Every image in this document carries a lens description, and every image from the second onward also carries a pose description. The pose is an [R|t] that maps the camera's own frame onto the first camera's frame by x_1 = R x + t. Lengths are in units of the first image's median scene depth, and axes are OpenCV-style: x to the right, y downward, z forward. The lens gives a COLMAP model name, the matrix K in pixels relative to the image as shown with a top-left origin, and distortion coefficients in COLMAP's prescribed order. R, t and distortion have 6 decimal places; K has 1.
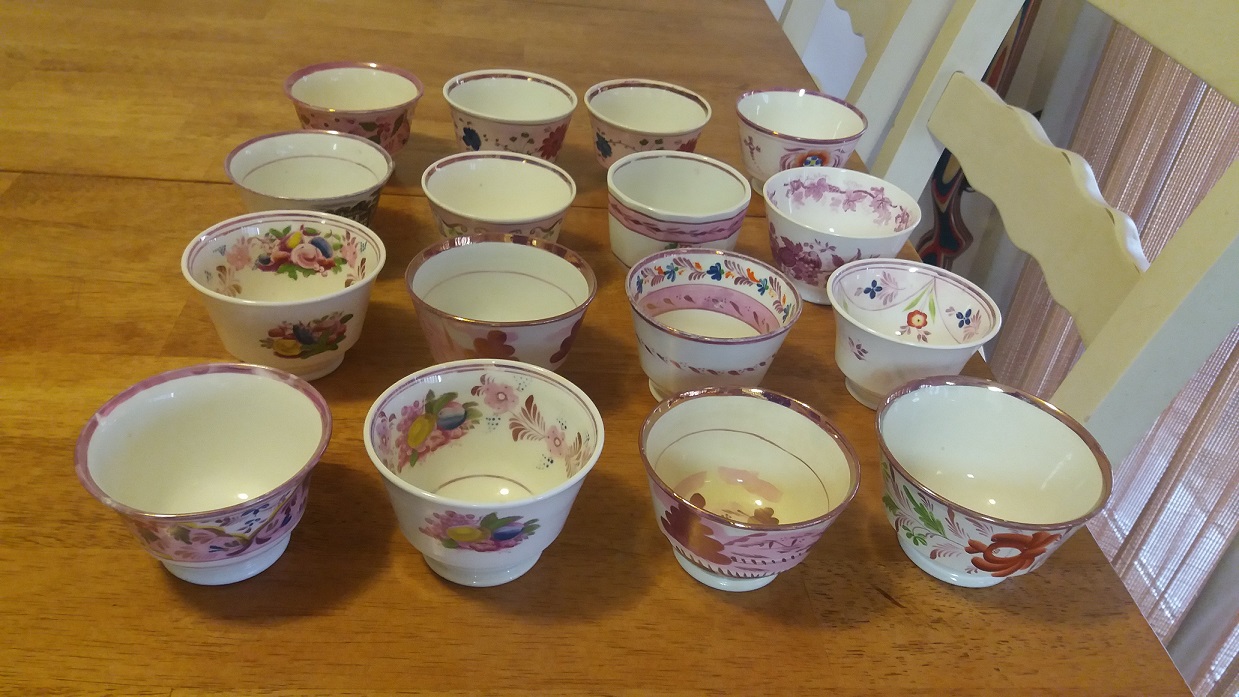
lens RADIAL K [[977.1, 0, 635.4], [0, 977.1, 362.2], [0, 0, 1]] dist [0.030813, -0.099312]
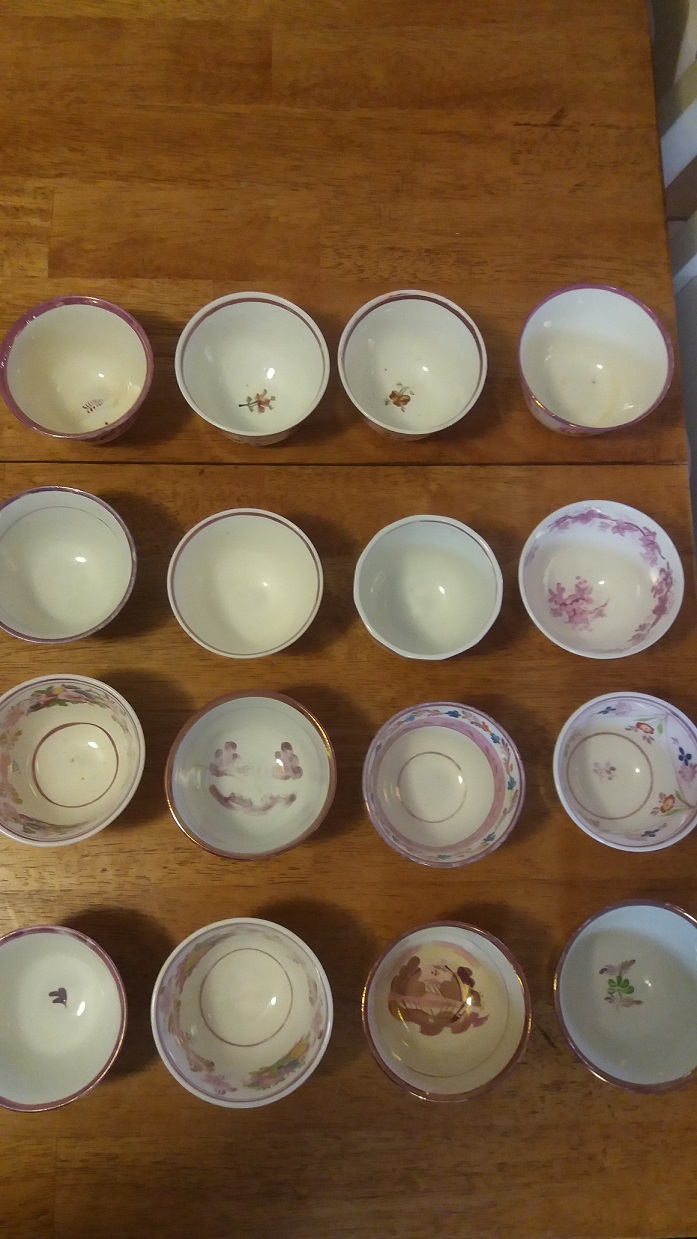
lens RADIAL K [[977.1, 0, 350.9], [0, 977.1, 615.4], [0, 0, 1]] dist [0.030813, -0.099312]
pose [[0.996261, 0.051676, -0.069239, 0.050608], [0.006672, 0.753000, 0.657987, -1.105187], [0.086139, -0.655988, 0.749839, 0.344799]]
